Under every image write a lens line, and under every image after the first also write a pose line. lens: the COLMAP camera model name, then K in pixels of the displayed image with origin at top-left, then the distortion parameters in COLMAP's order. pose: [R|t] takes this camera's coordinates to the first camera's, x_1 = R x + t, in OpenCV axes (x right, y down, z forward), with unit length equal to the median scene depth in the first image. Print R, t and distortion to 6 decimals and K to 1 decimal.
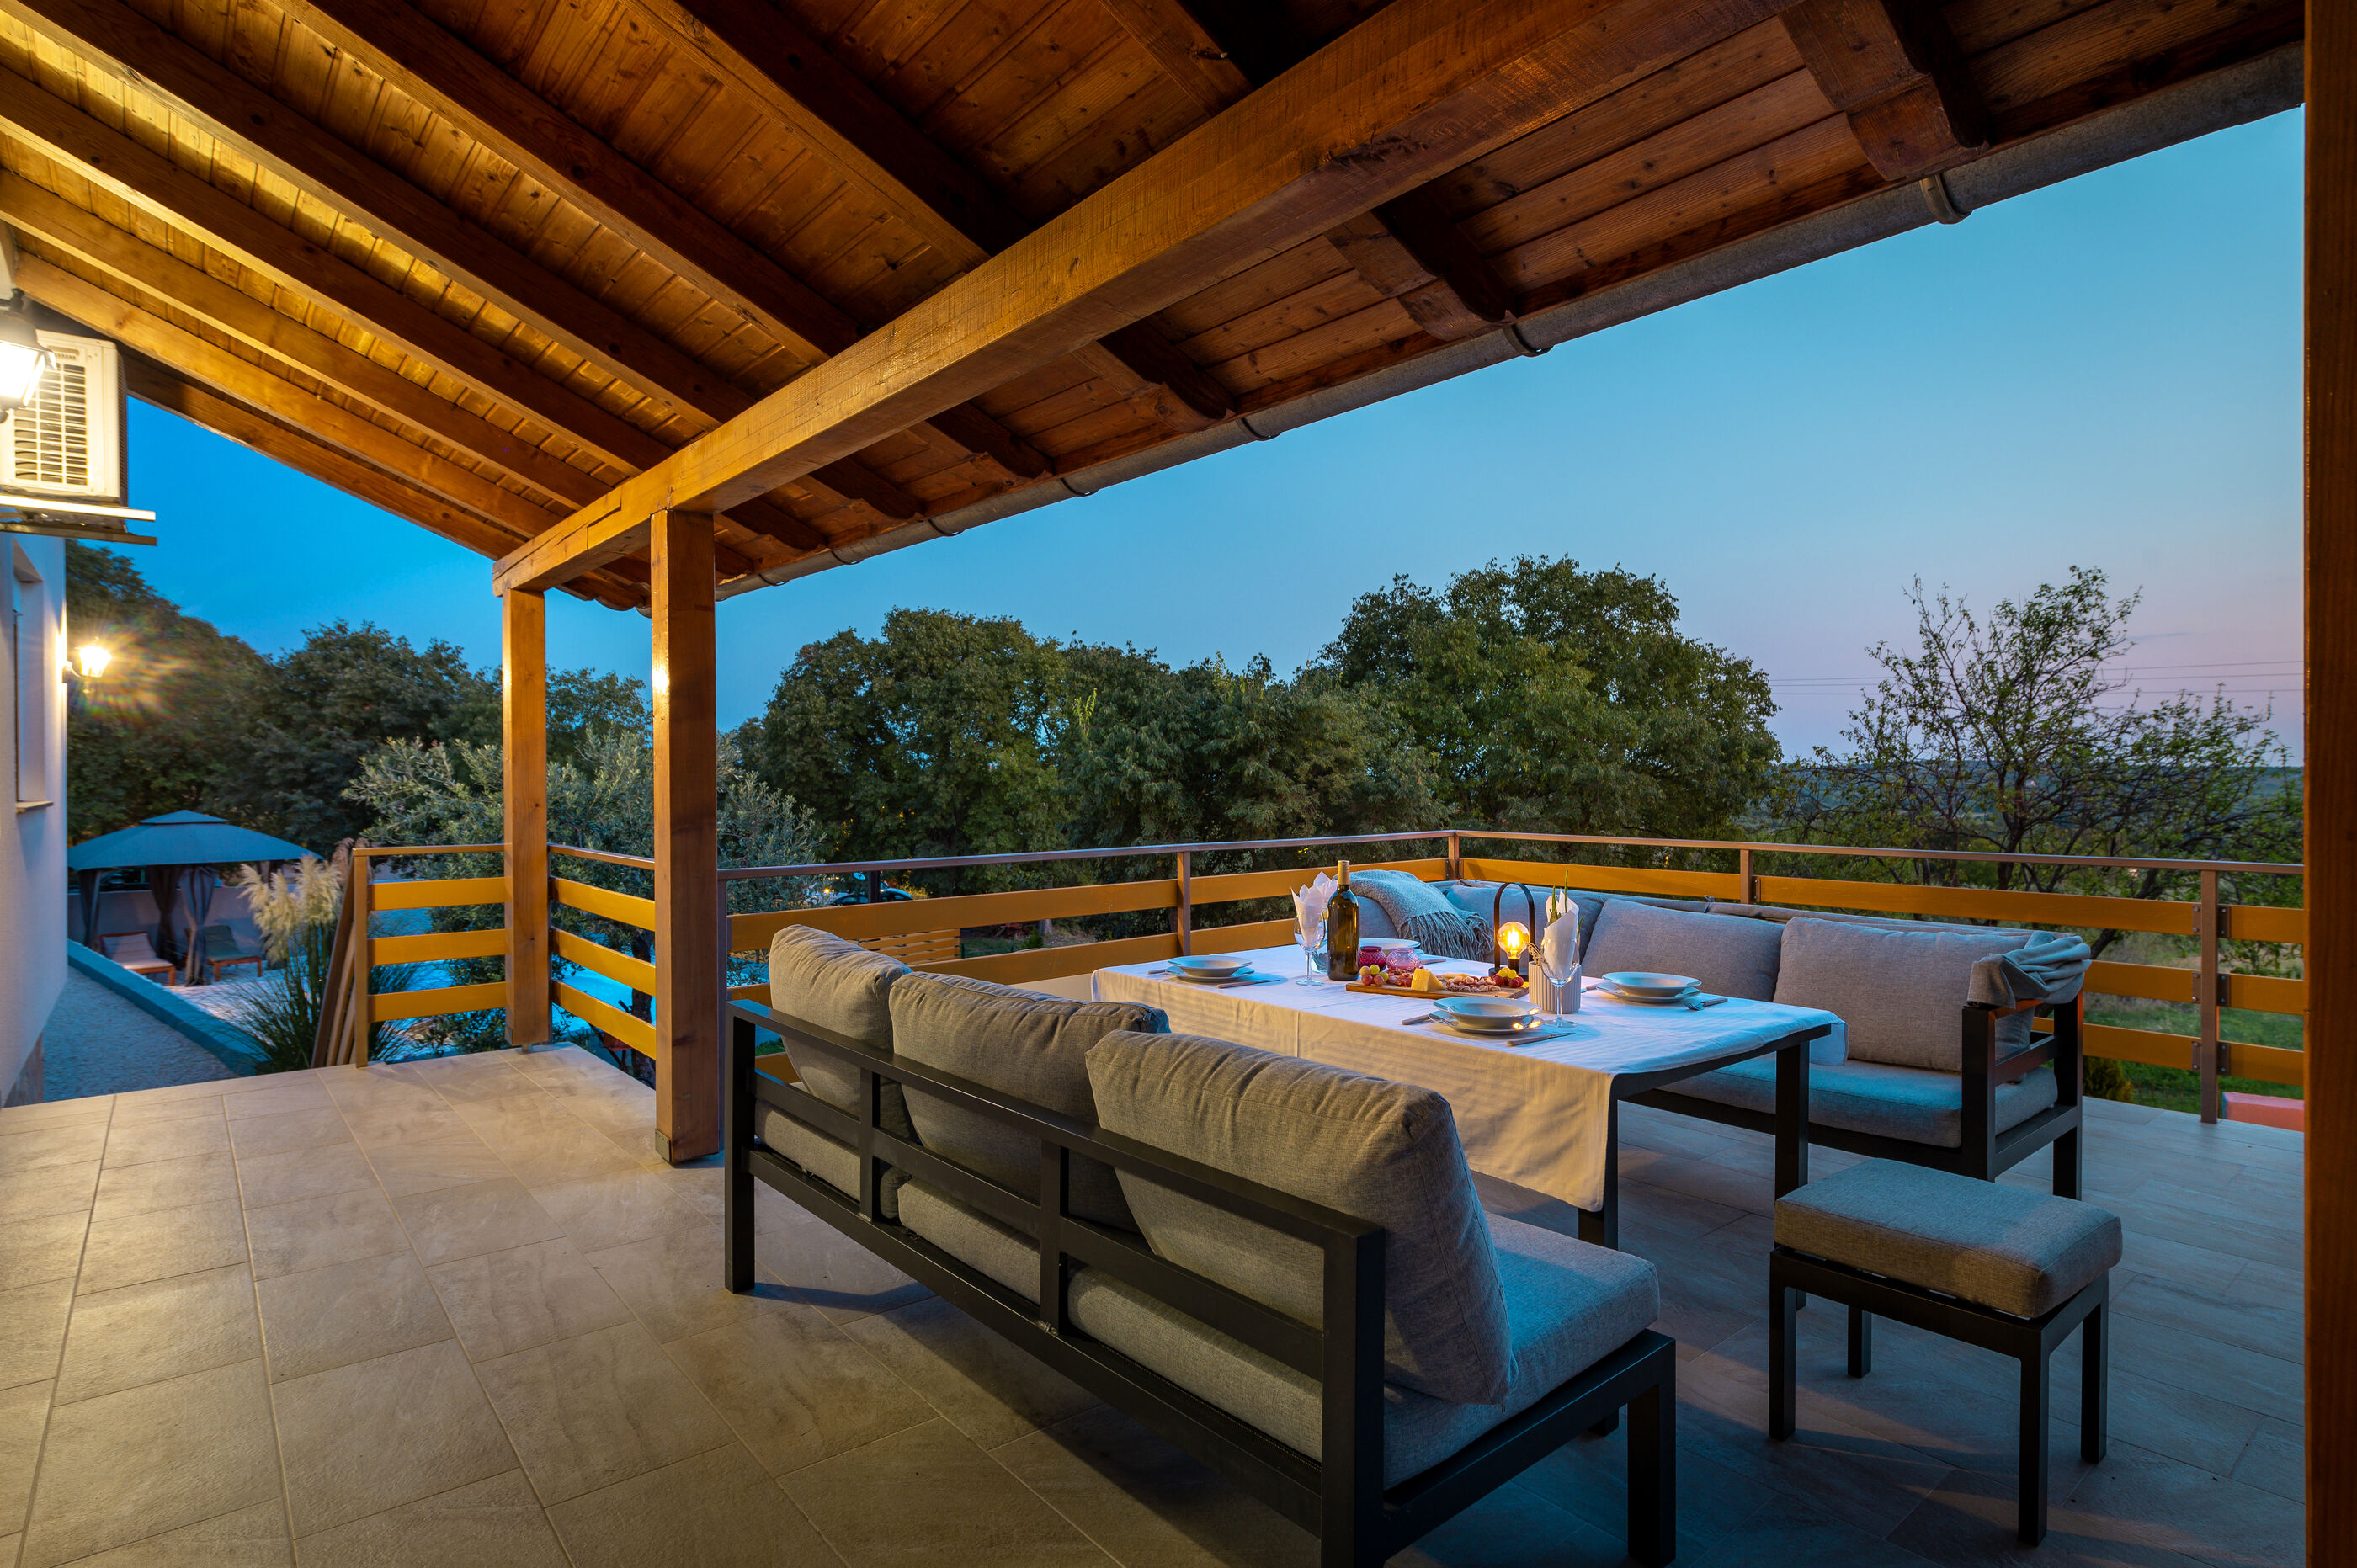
lens RADIAL K [[1231.4, 0, 1178.5], [0, 1231.4, 784.0], [0, 0, 1]] dist [0.001862, 0.000951]
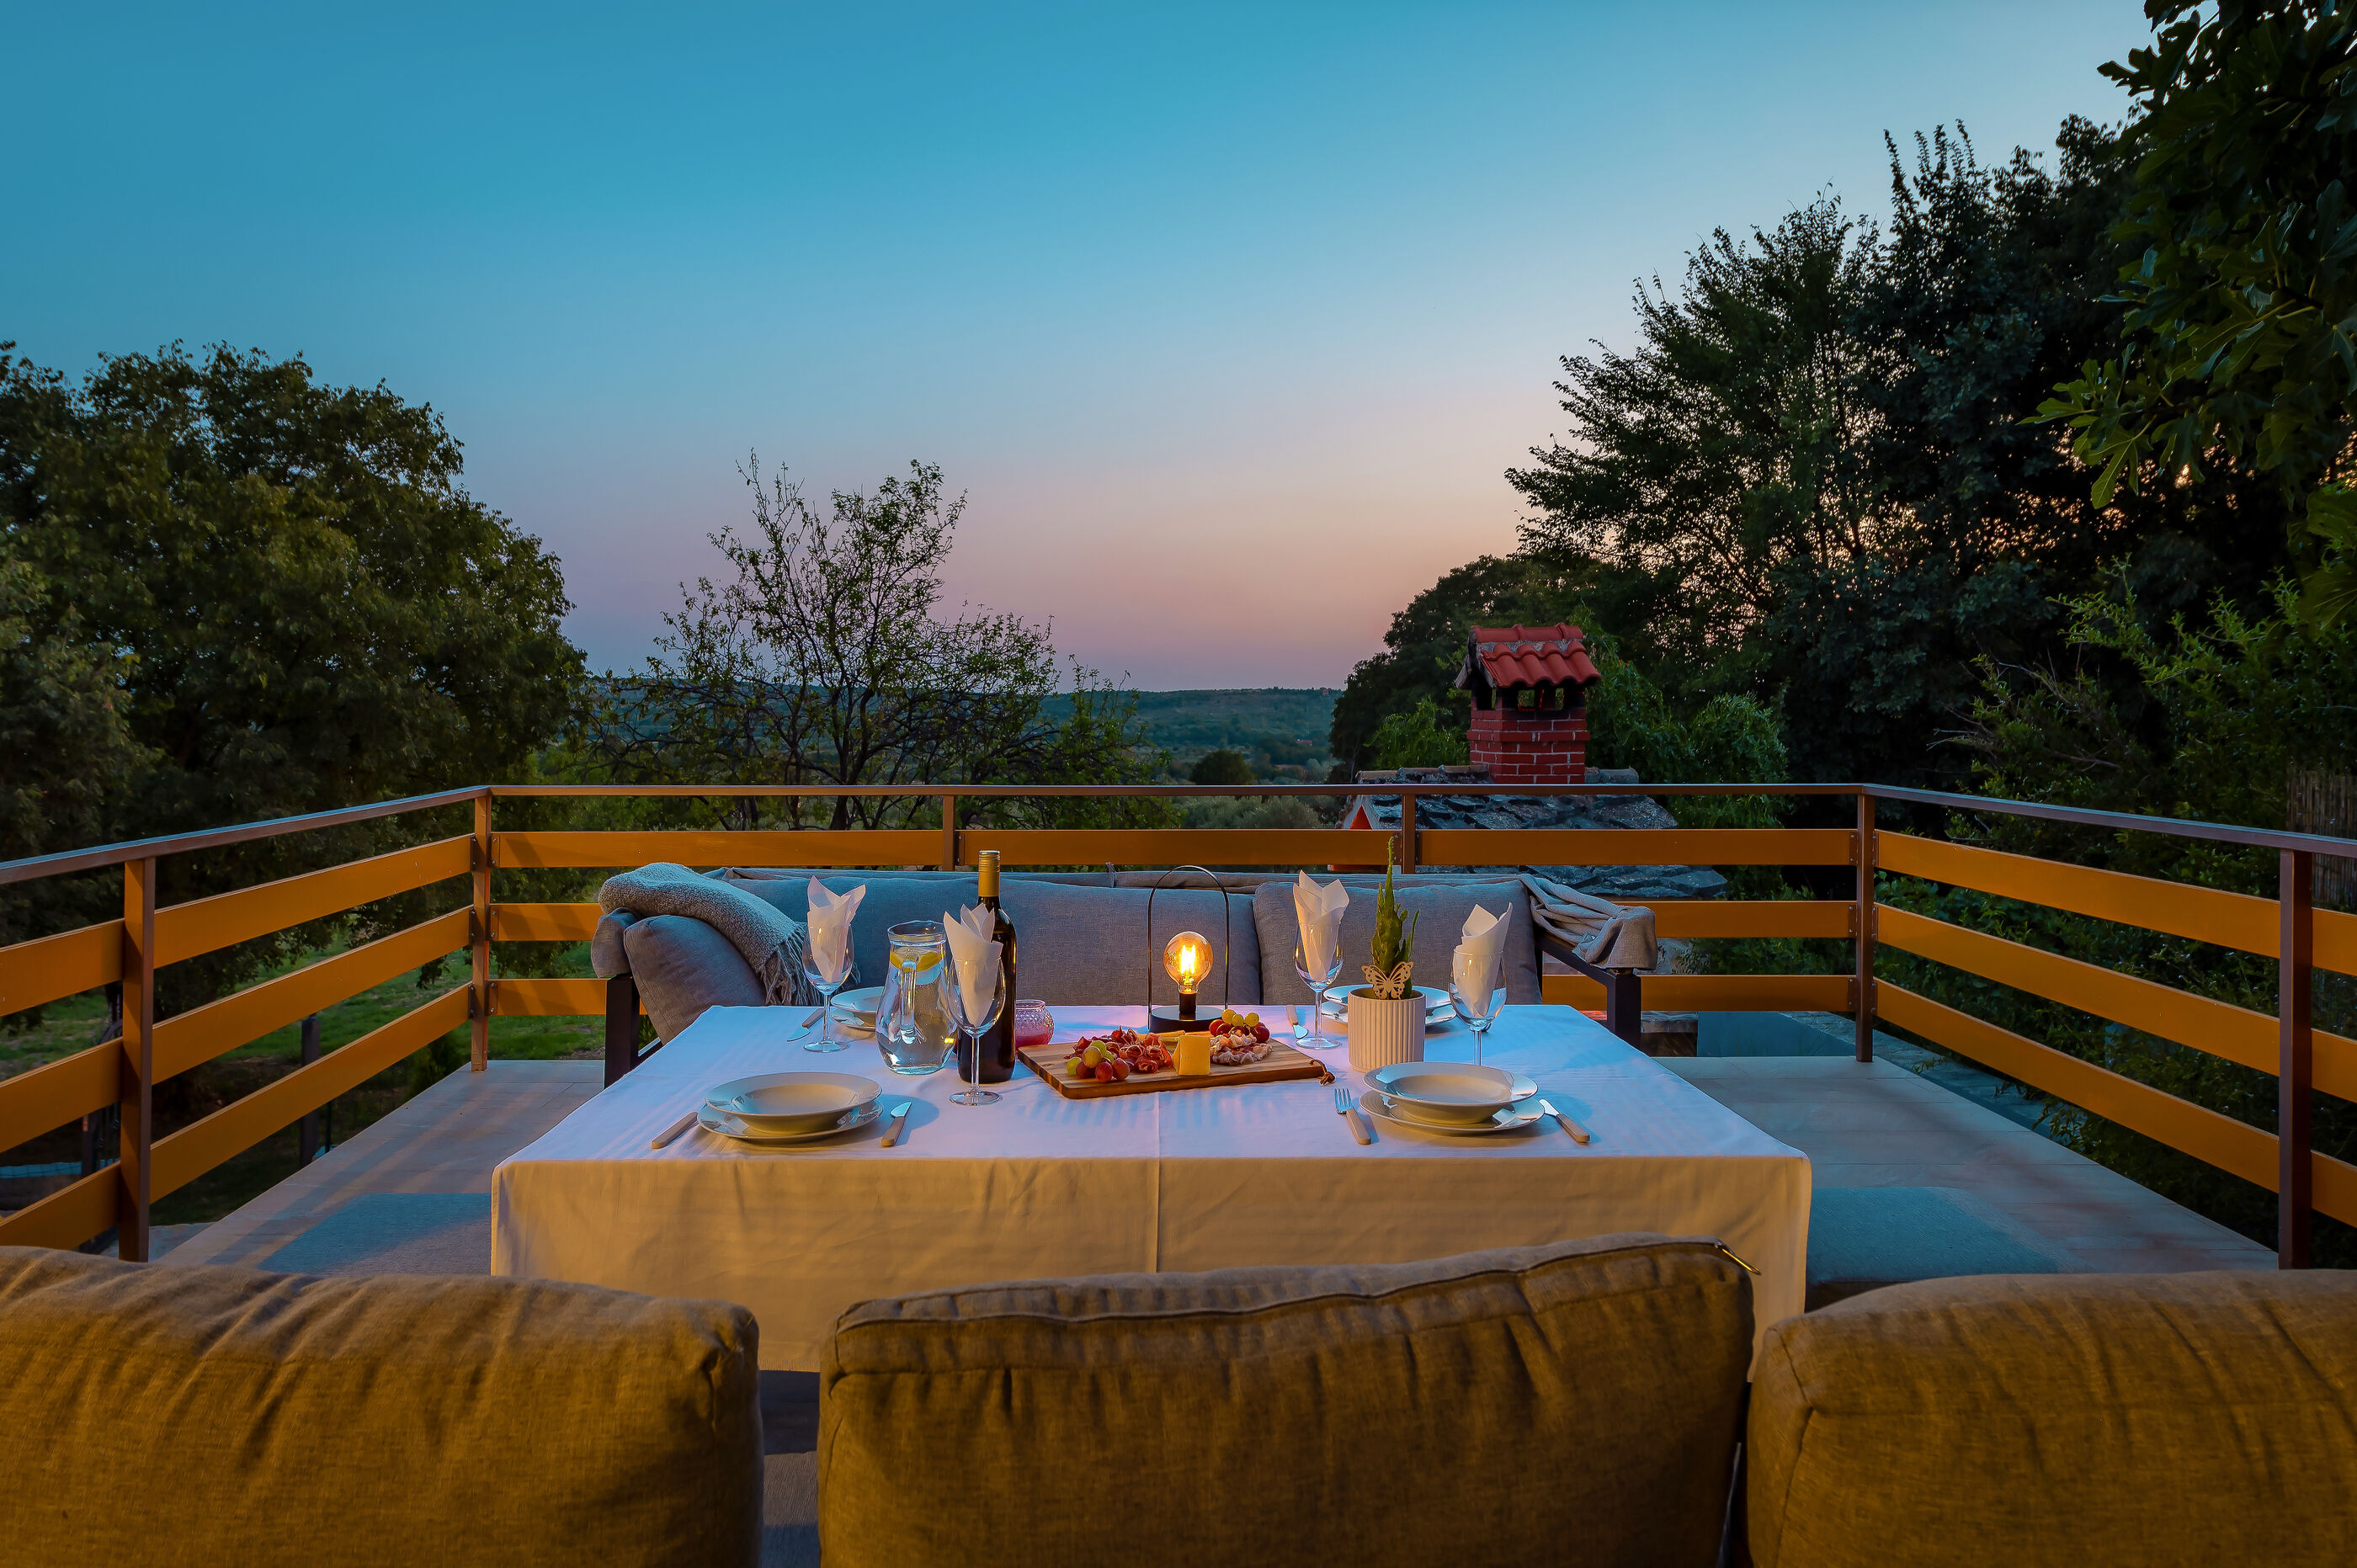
lens RADIAL K [[1639.7, 0, 1173.7], [0, 1639.7, 689.4], [0, 0, 1]] dist [0.030106, 0.000423]
pose [[0.631043, 0.003514, 0.775740, -0.072744], [0.004583, 0.999955, -0.008257, -0.000208], [-0.775734, 0.008766, 0.630999, 0.098943]]
